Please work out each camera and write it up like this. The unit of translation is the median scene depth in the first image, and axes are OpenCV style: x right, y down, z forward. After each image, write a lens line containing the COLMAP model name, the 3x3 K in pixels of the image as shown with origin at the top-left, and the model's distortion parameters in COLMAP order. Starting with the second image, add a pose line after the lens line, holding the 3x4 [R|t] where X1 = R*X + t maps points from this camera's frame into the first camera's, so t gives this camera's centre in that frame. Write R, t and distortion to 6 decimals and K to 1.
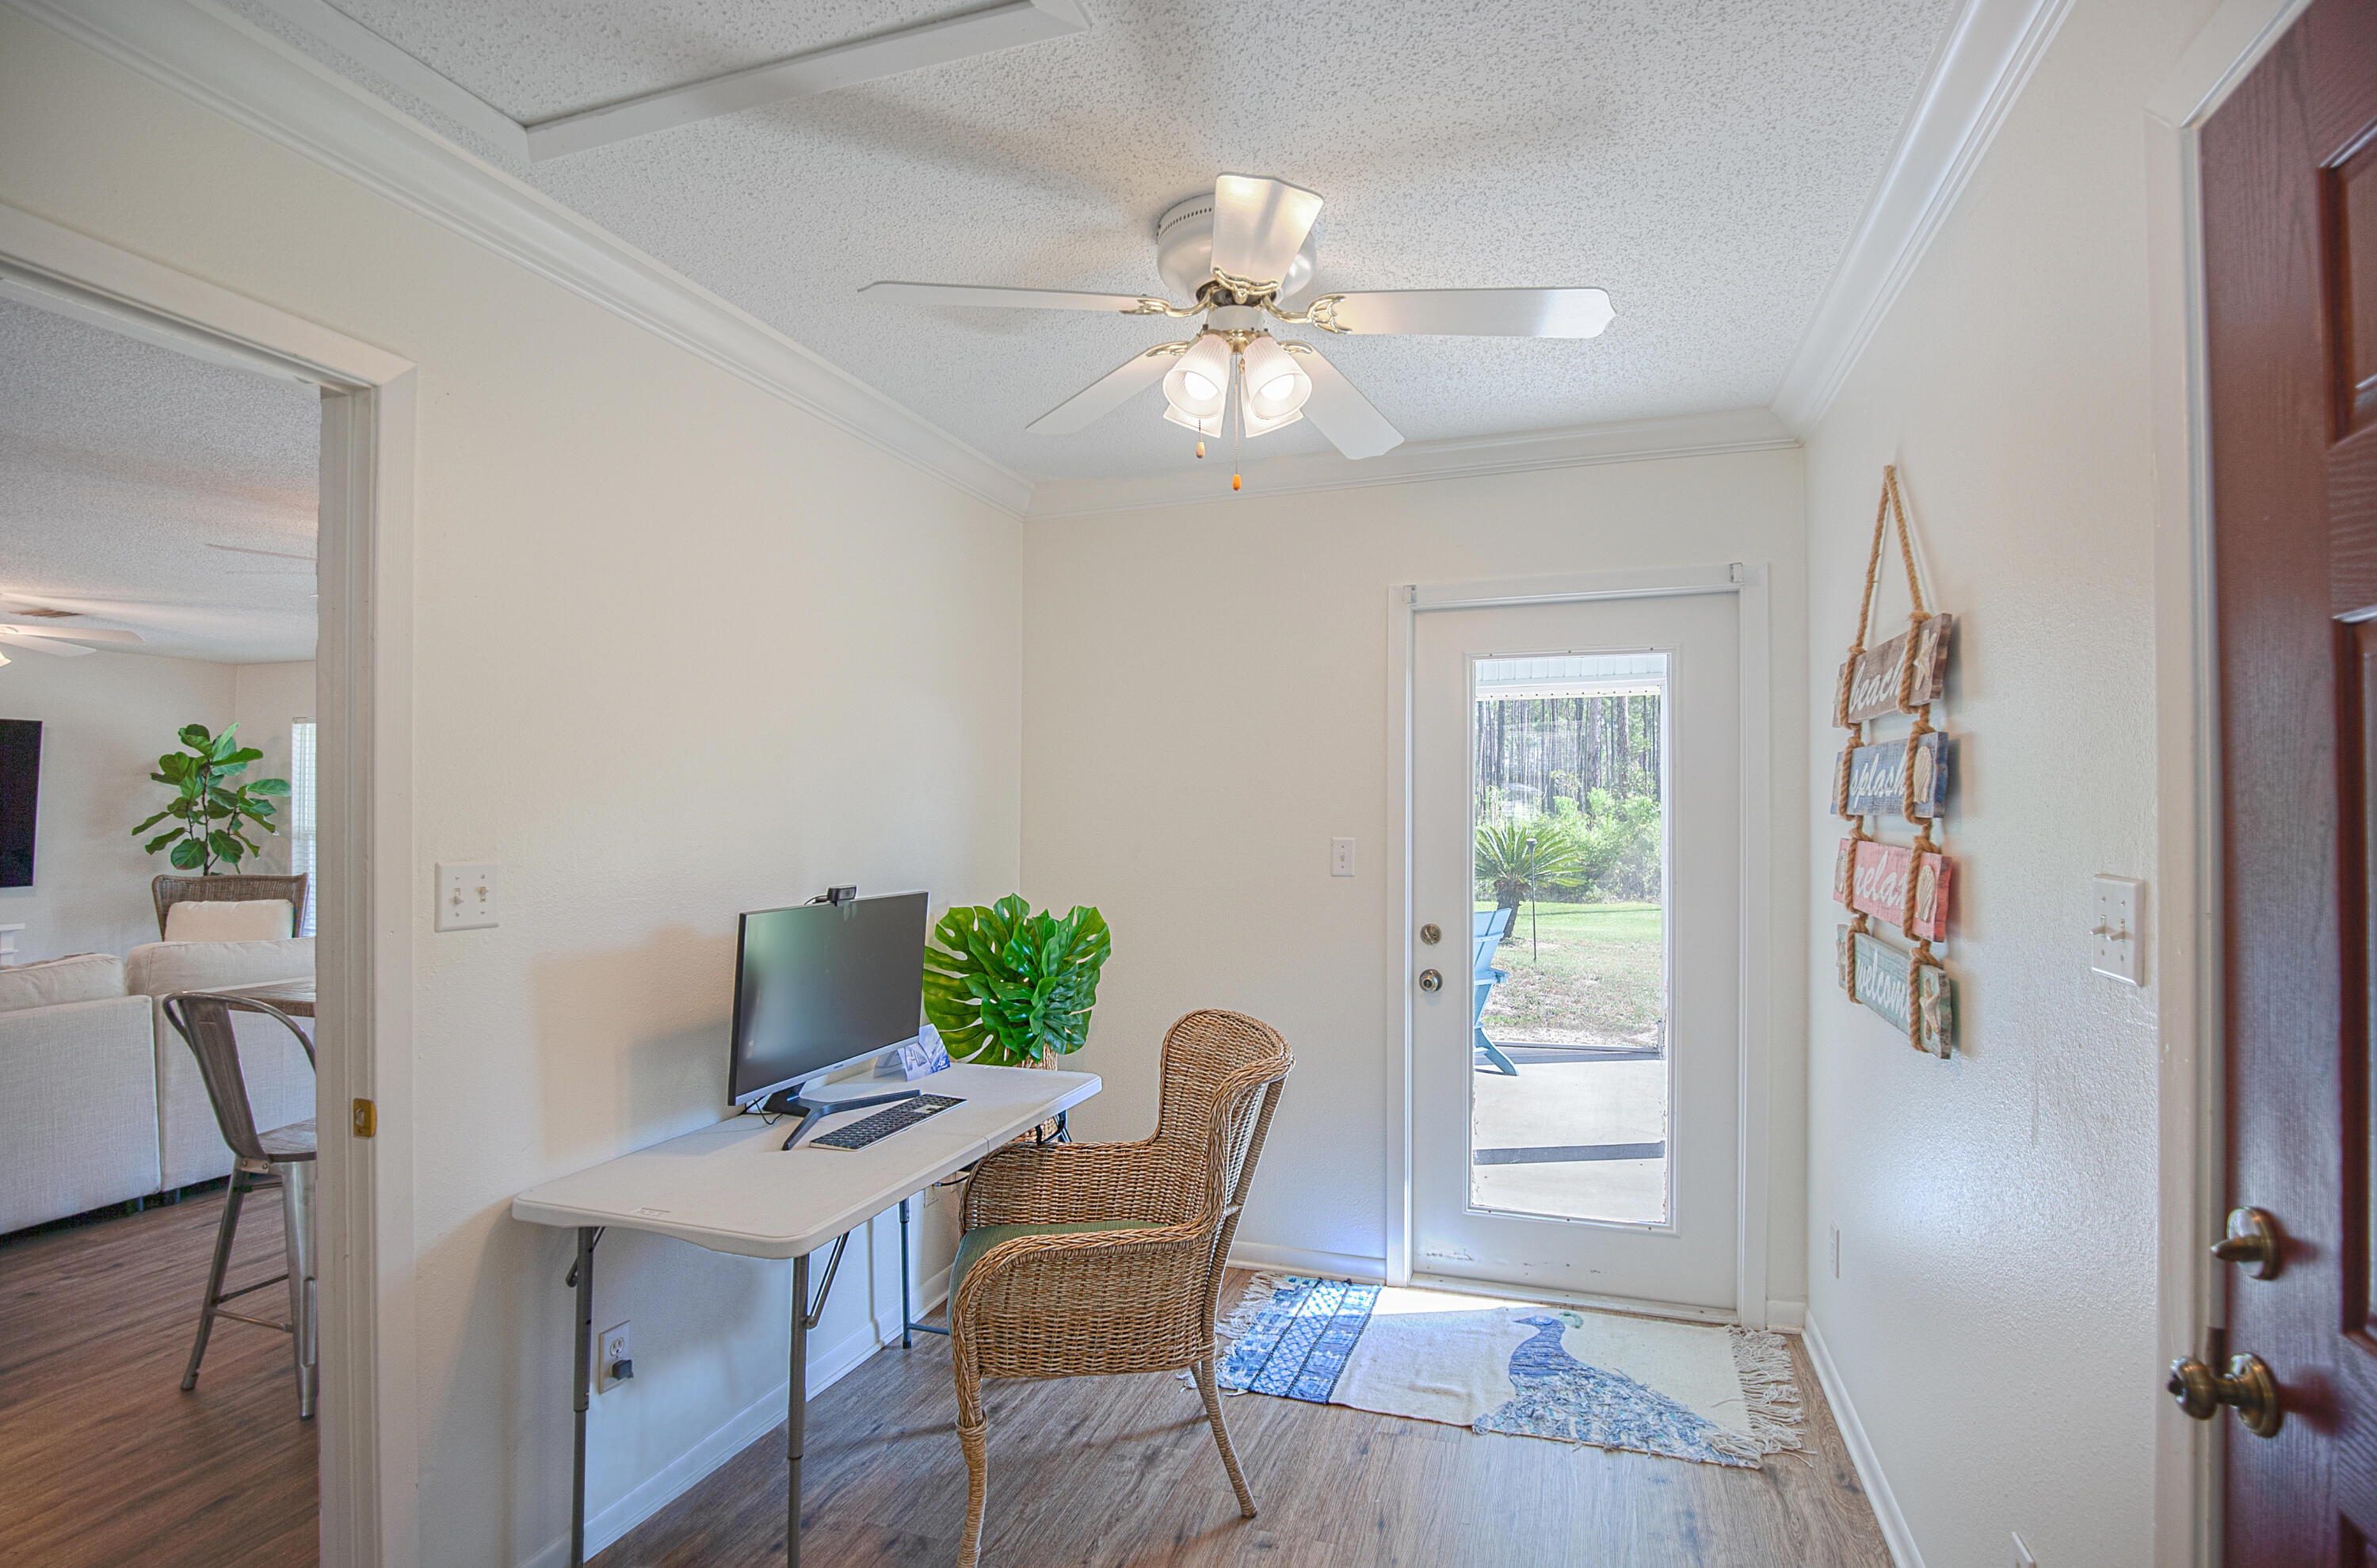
lens RADIAL K [[1136.3, 0, 1190.1], [0, 1136.3, 807.0], [0, 0, 1]] dist [-0.016389, 0.000198]
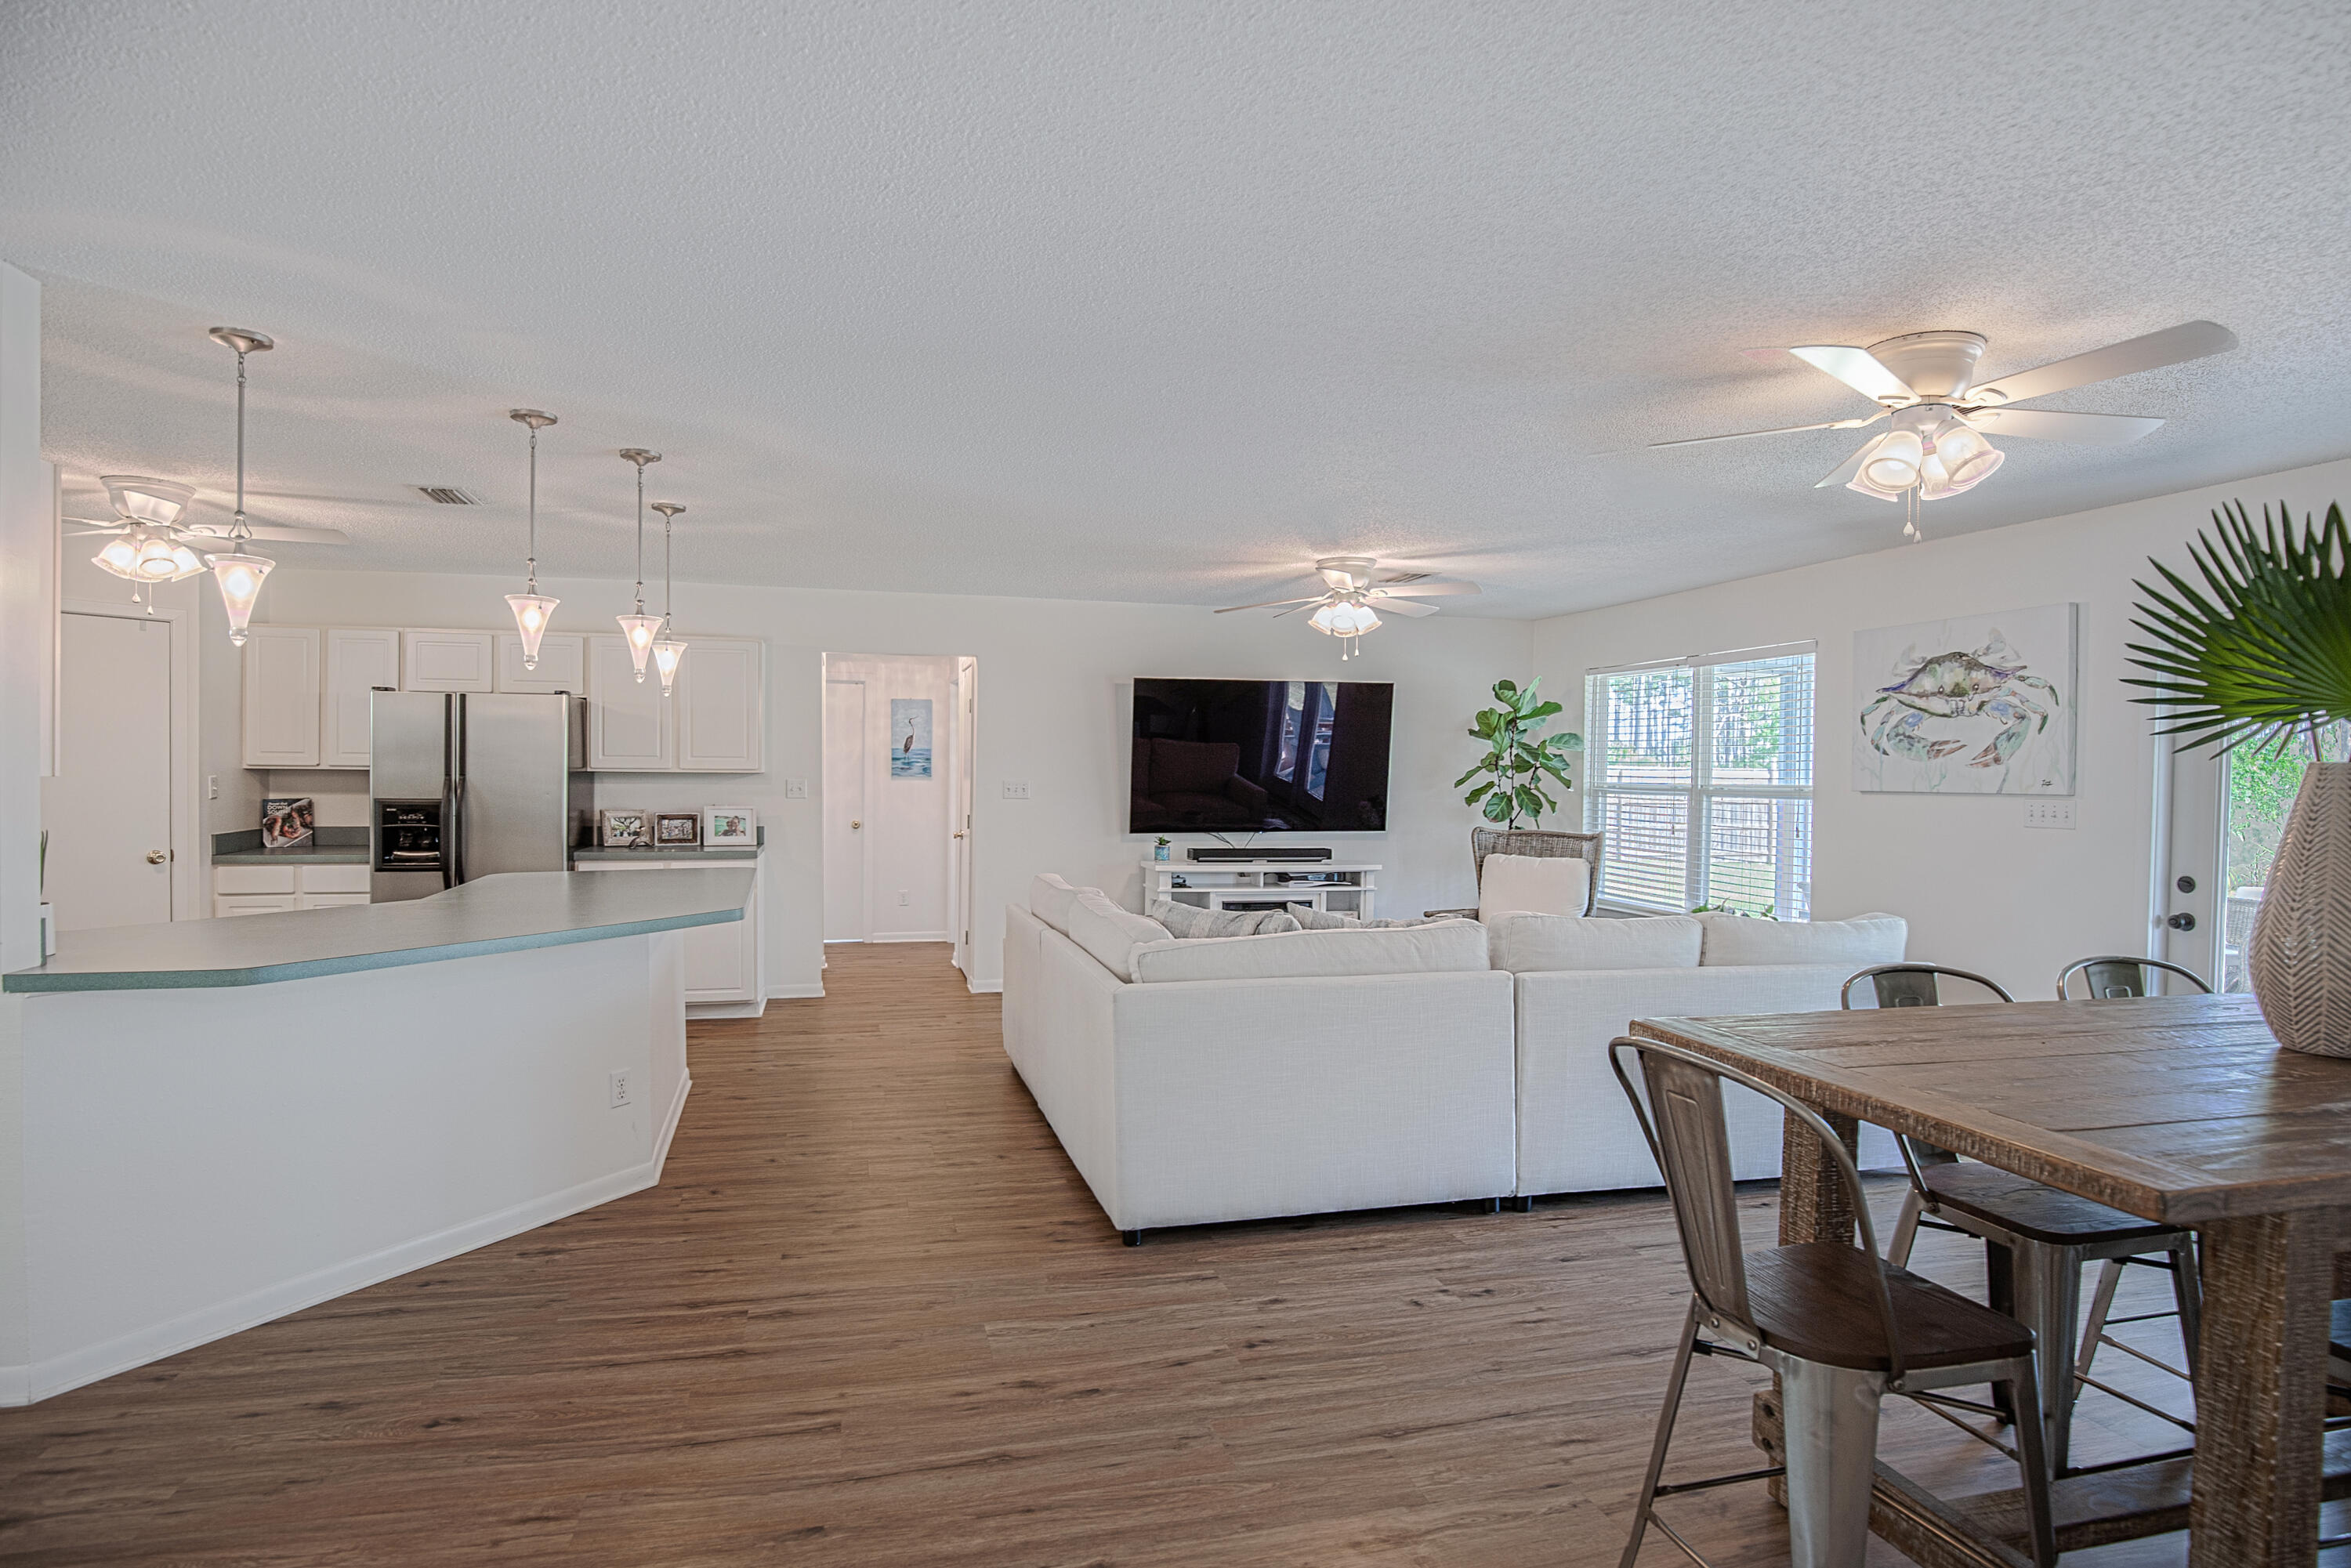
lens RADIAL K [[1149.3, 0, 1175.5], [0, 1149.3, 784.0], [0, 0, 1]] dist [-0.002784, -0.000492]
pose [[0.572592, 0.019940, -0.819598, -0.201681], [-0.008269, 0.999794, 0.018547, 0.003778], [0.819799, -0.003842, 0.572639, 0.157765]]
